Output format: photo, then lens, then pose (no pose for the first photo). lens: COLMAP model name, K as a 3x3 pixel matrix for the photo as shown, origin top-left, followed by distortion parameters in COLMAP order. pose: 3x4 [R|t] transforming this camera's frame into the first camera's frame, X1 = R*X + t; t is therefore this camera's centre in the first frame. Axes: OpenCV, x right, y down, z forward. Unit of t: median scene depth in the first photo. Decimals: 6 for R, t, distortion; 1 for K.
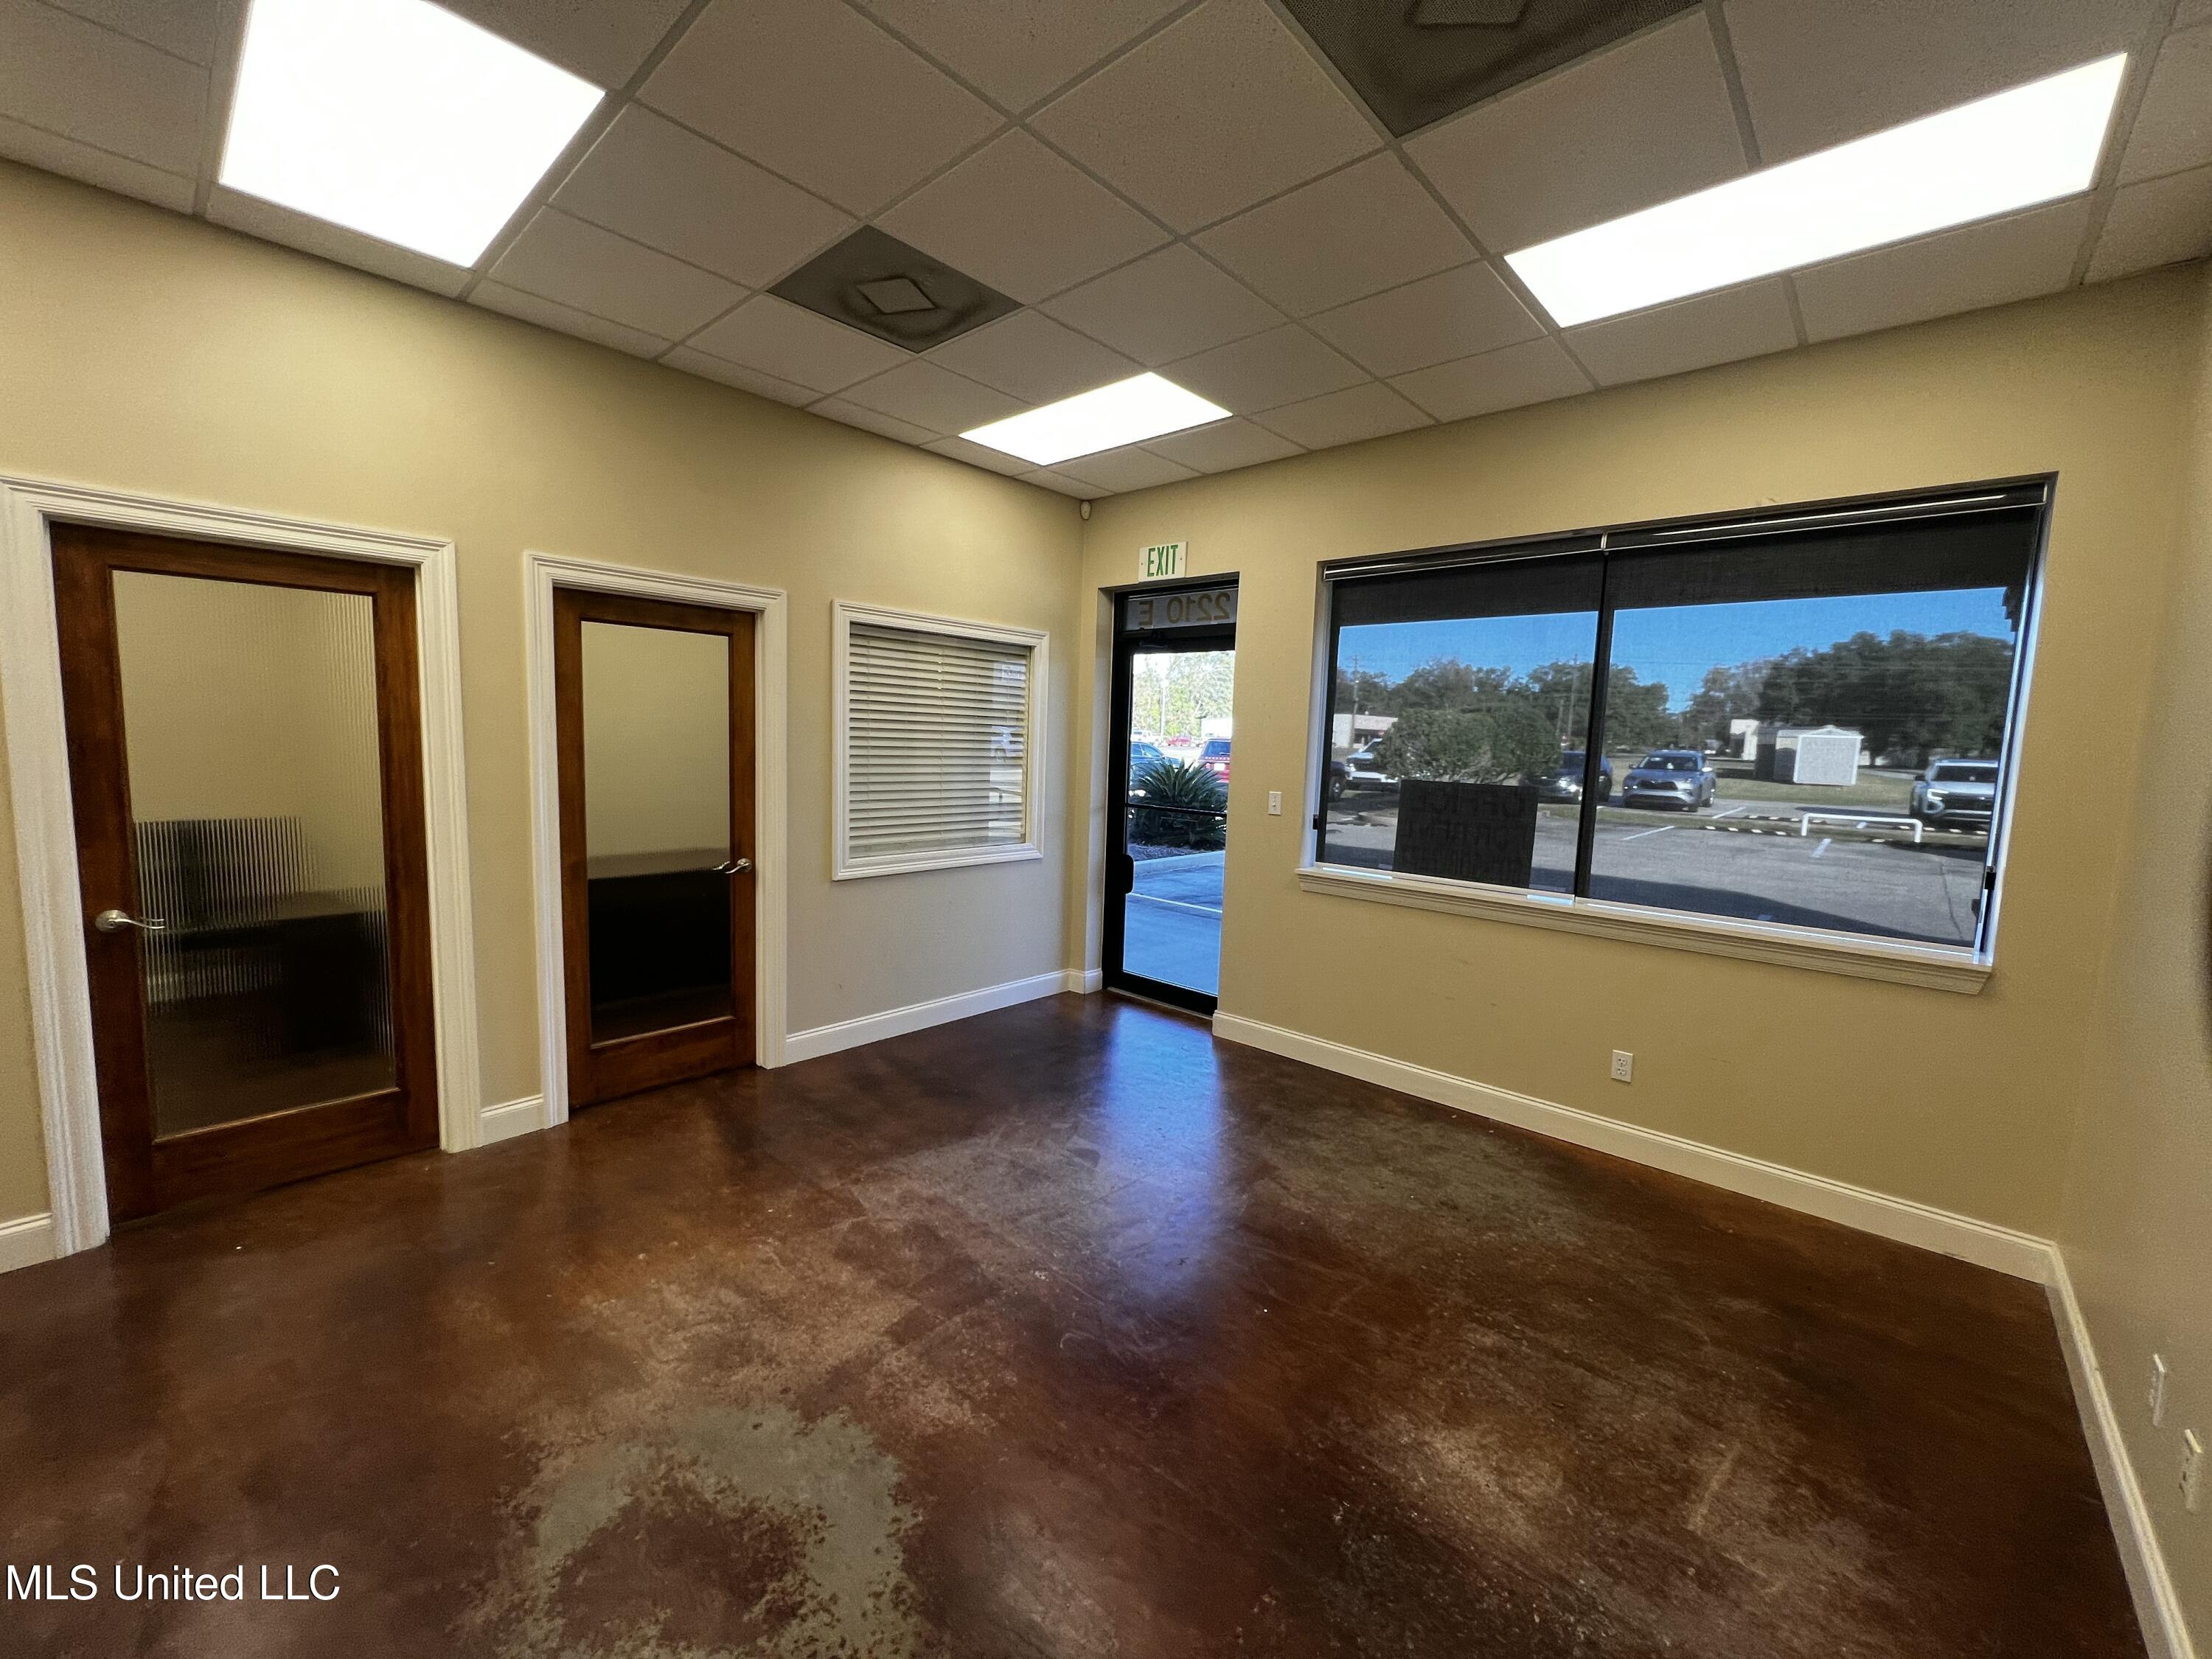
lens RADIAL K [[882.7, 0, 1099.3], [0, 882.7, 824.0], [0, 0, 1]] dist [-0.002929, 0.000555]
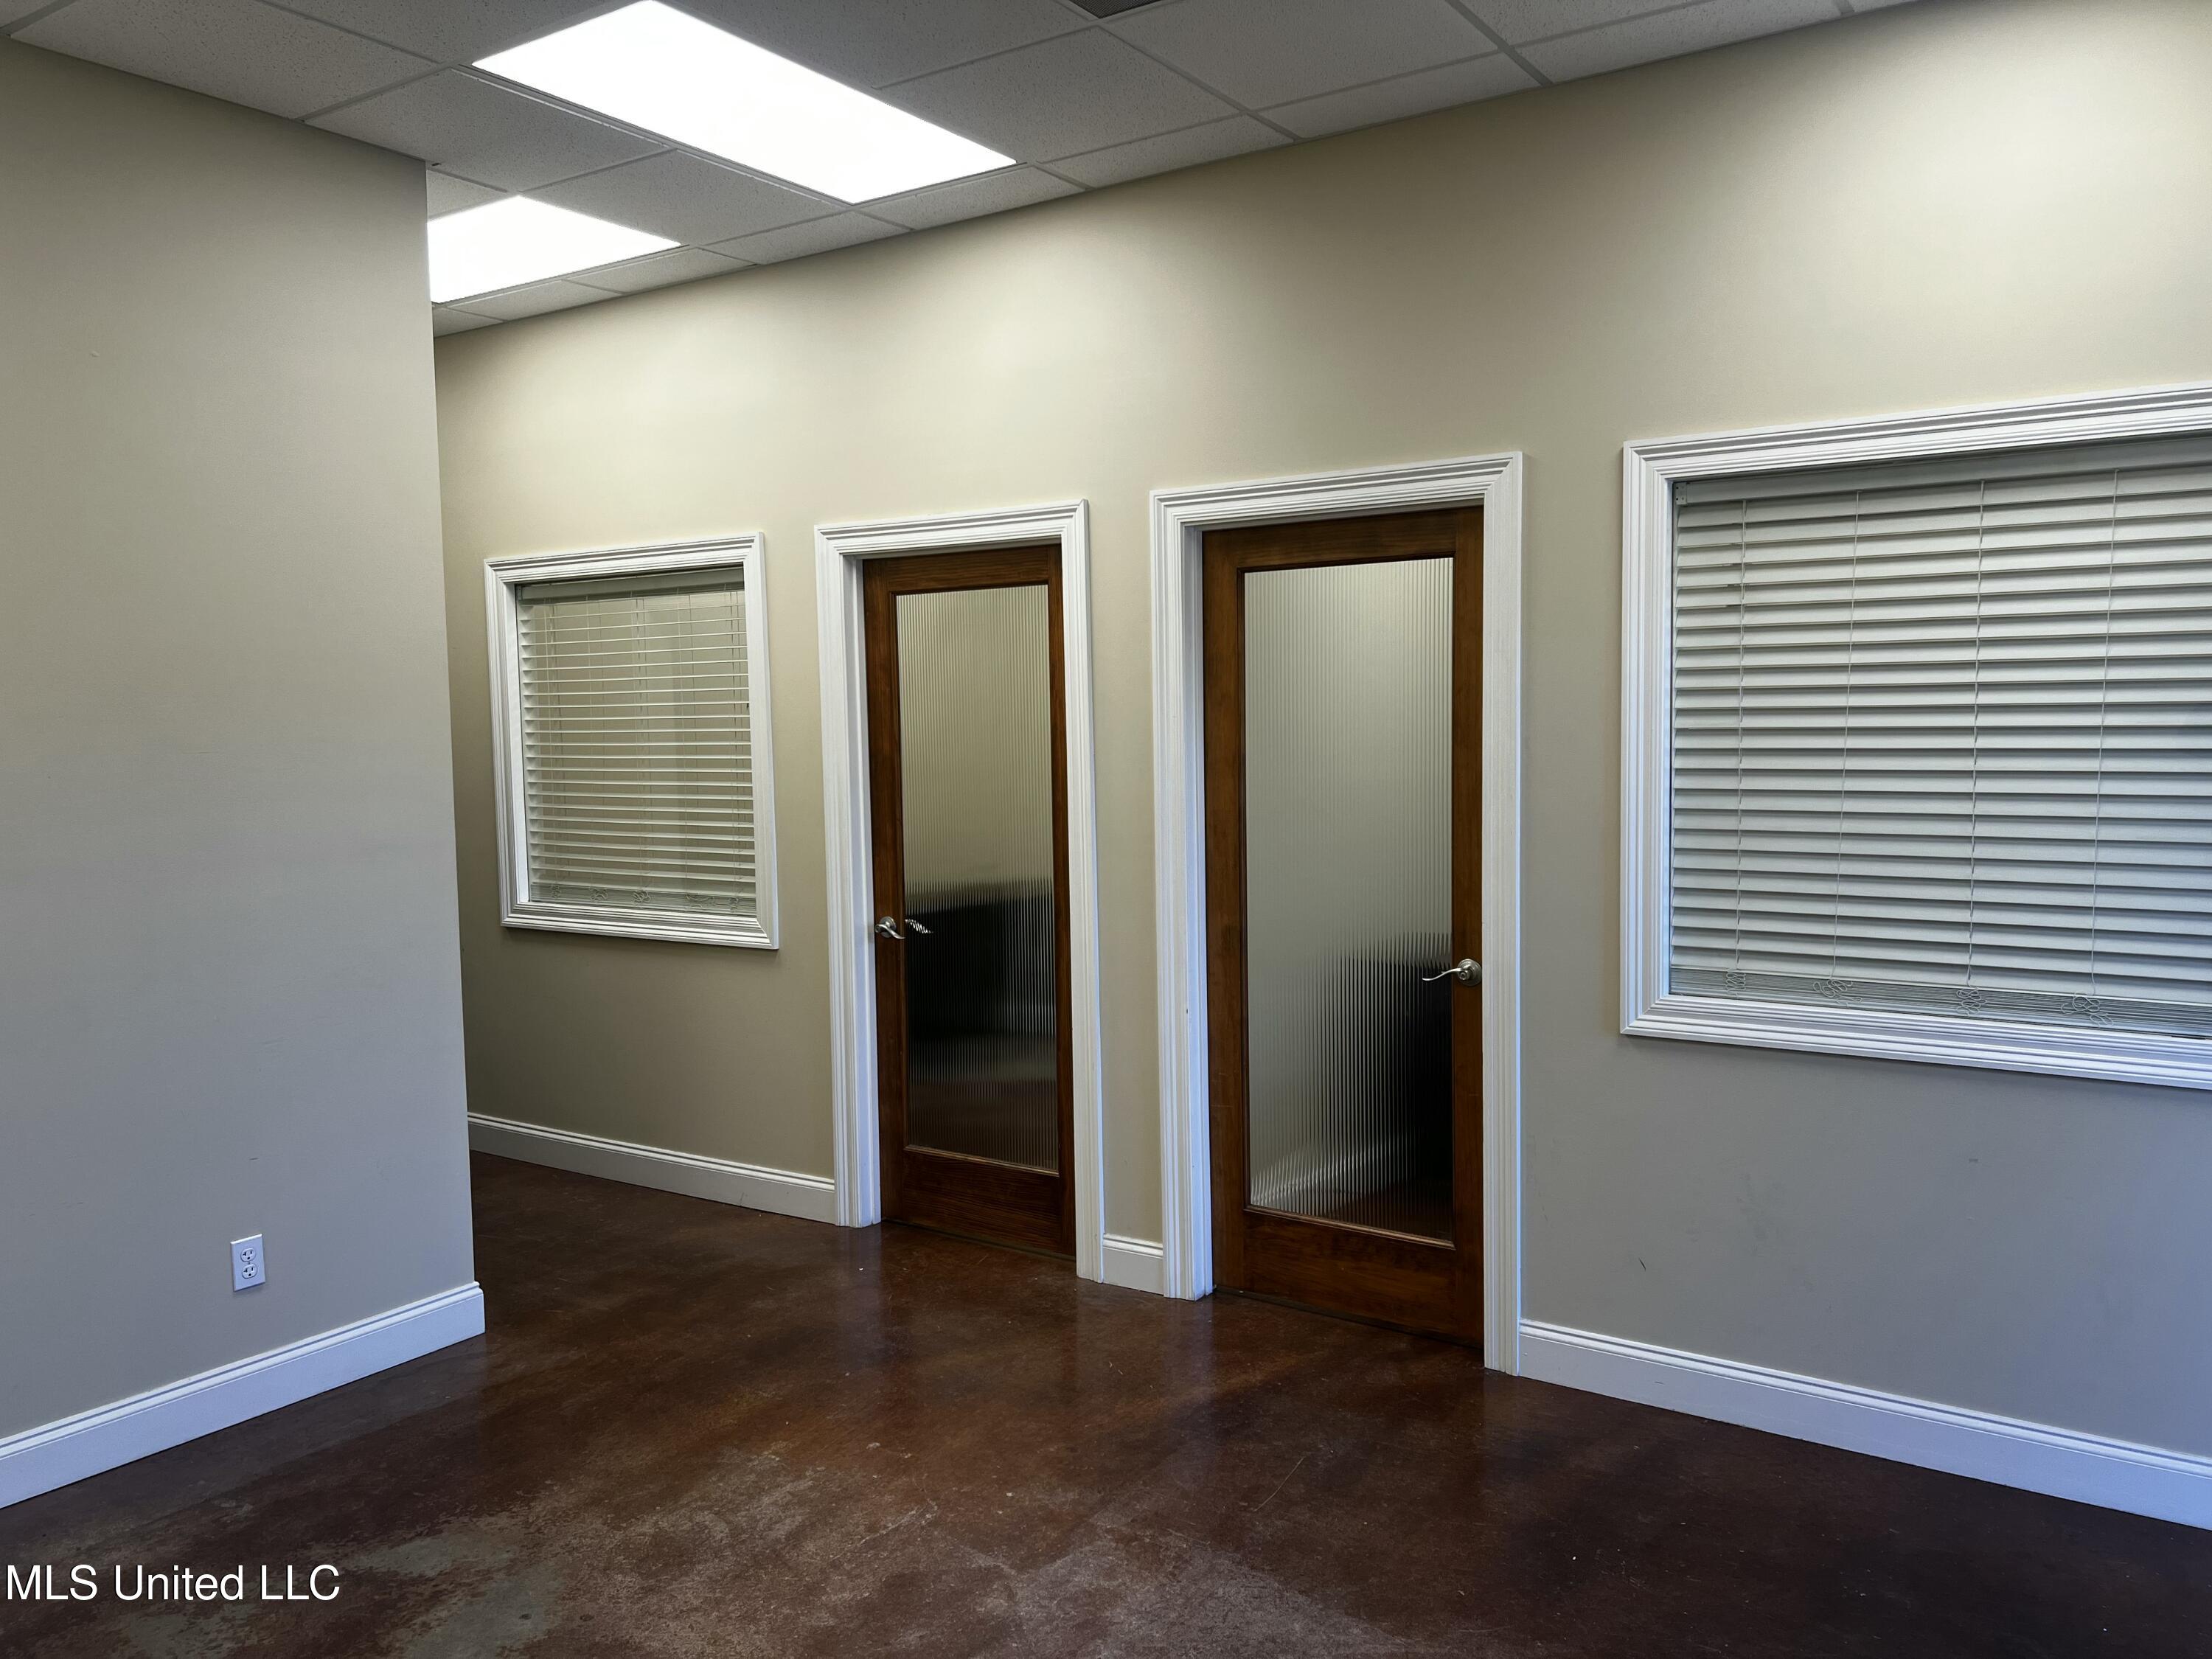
lens RADIAL K [[1660.3, 0, 1108.4], [0, 1660.3, 845.8], [0, 0, 1]] dist [0.064776, -0.070722]
pose [[0.148034, 0.042390, -0.988073, 0.857634], [-0.078570, 0.996427, 0.030977, -0.067982], [0.985856, 0.073047, 0.150836, 0.925372]]
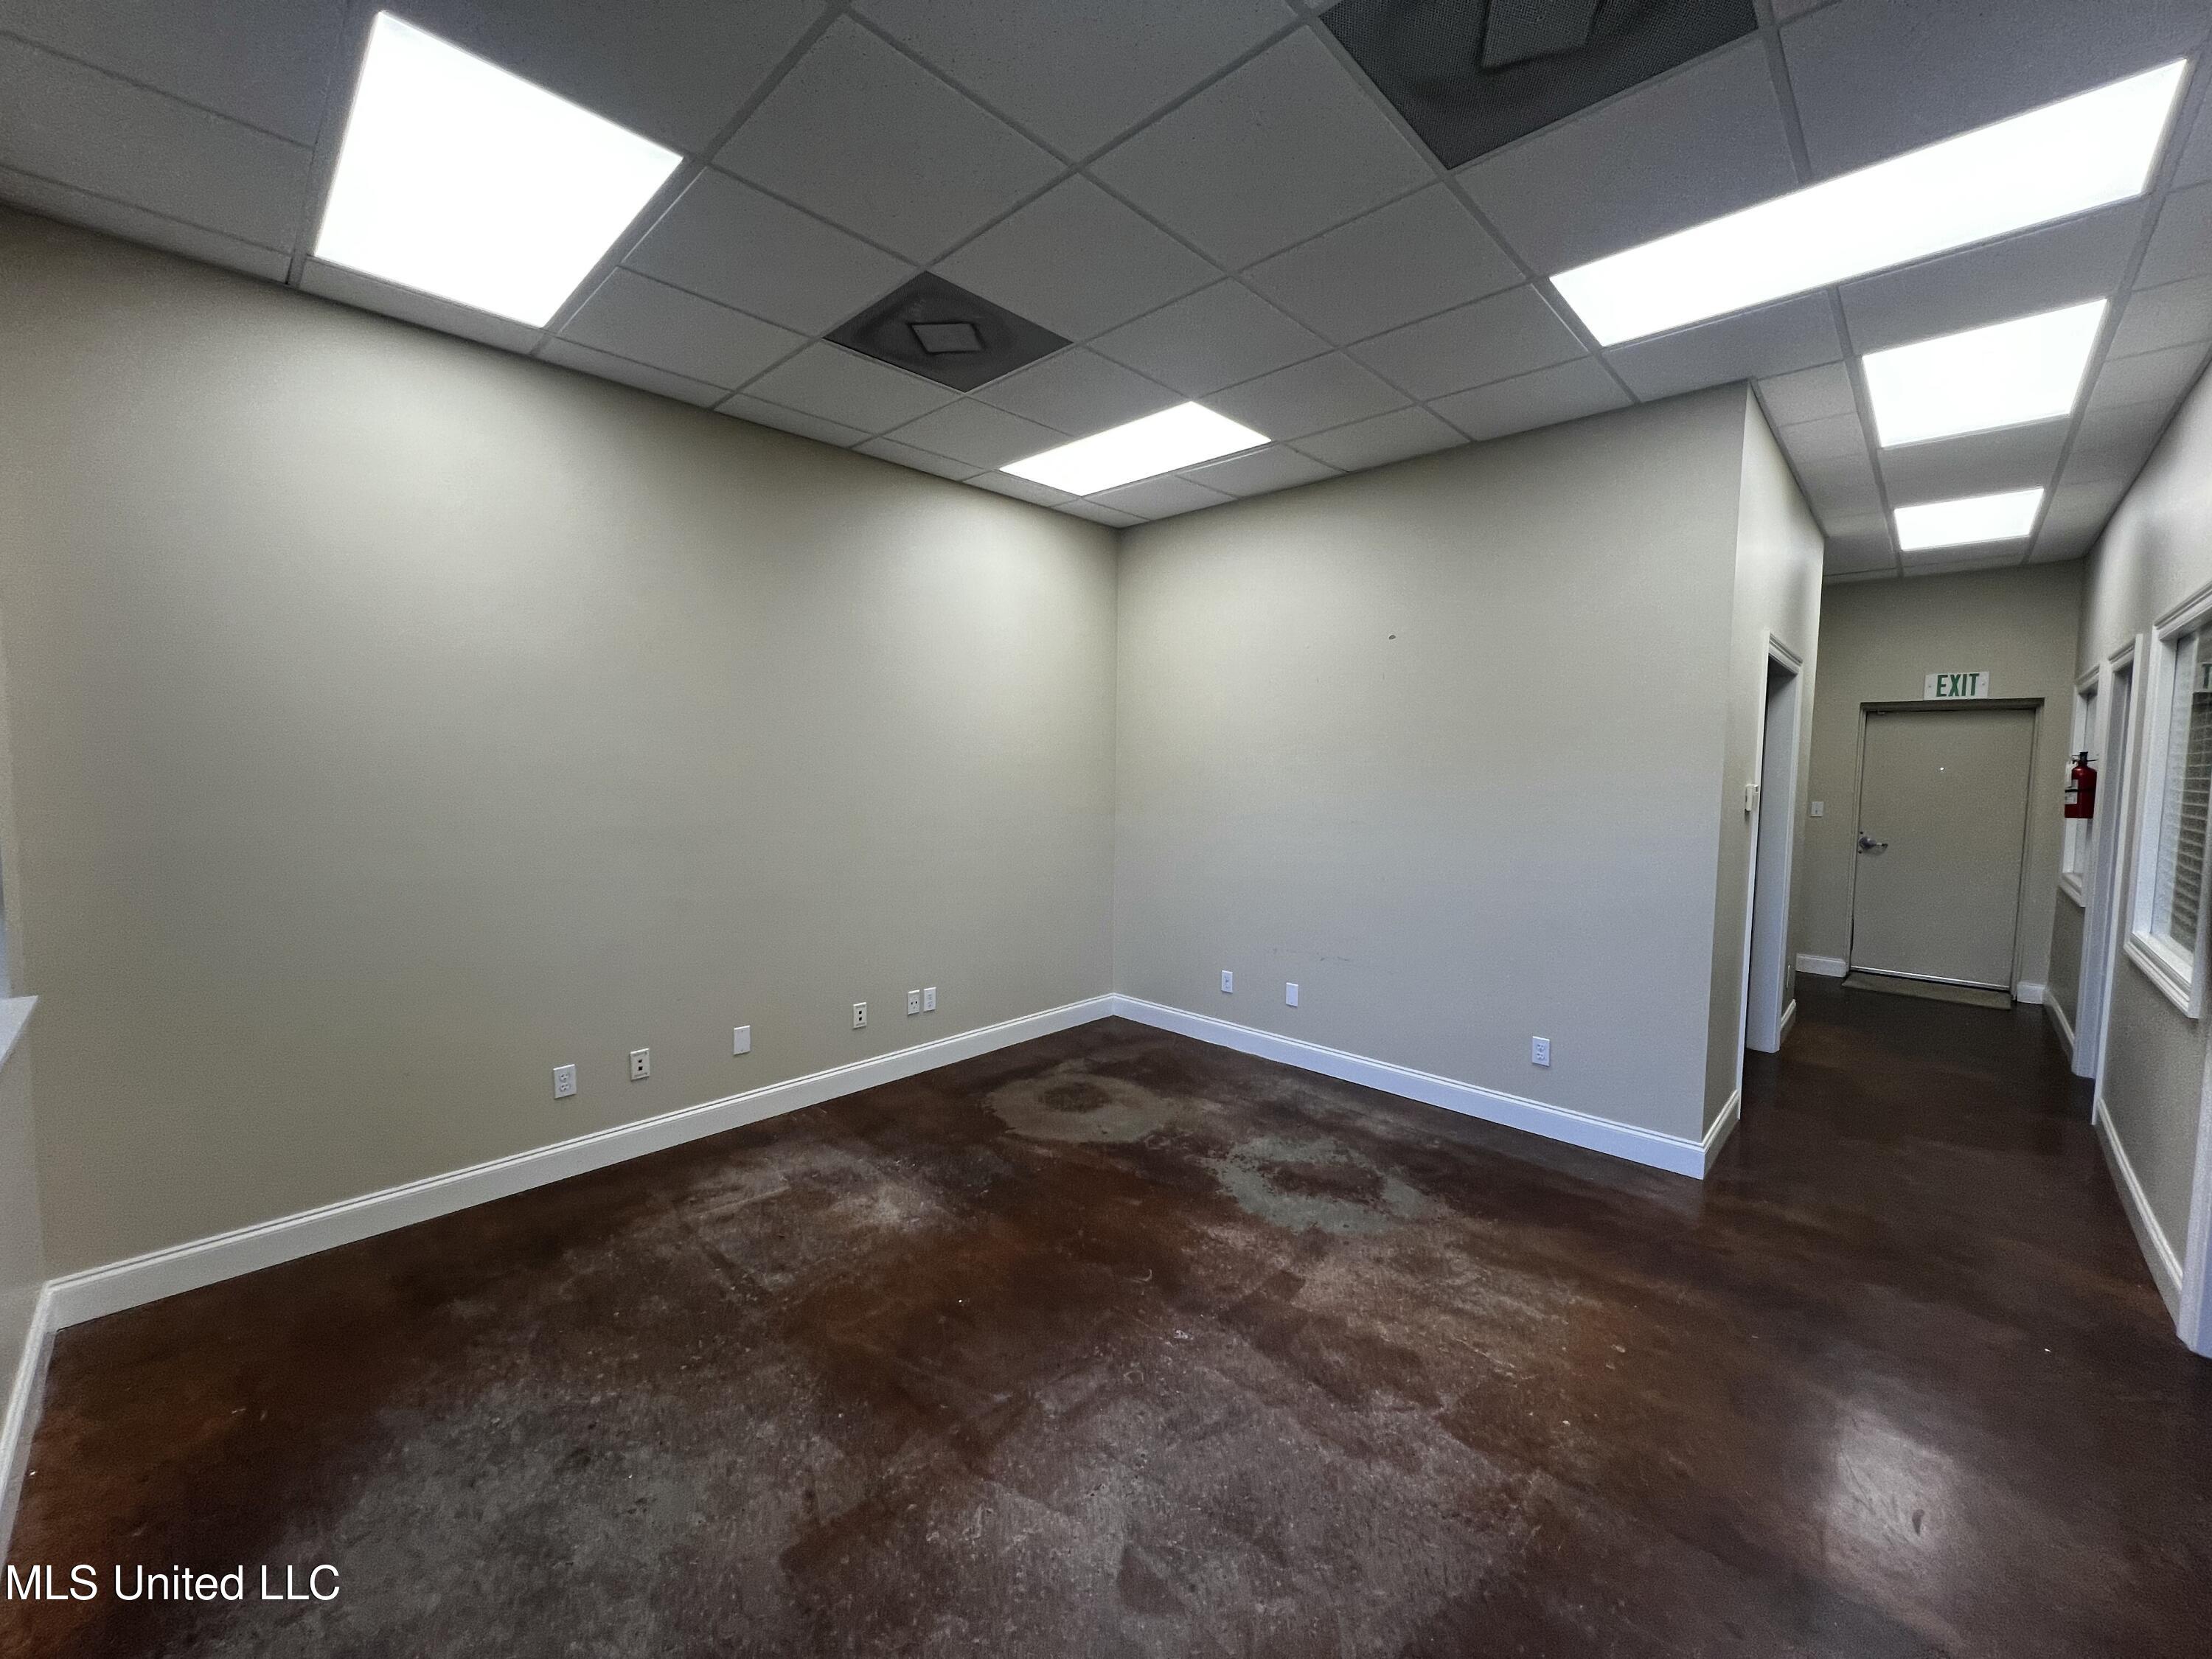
lens RADIAL K [[885.2, 0, 1105.7], [0, 885.2, 821.9], [0, 0, 1]] dist [0.000445, 0.000374]
pose [[-0.998937, -0.044457, 0.012200, 0.026358], [-0.041790, 0.984986, 0.167499, -0.176544], [-0.019463, 0.166811, -0.985797, 1.786669]]
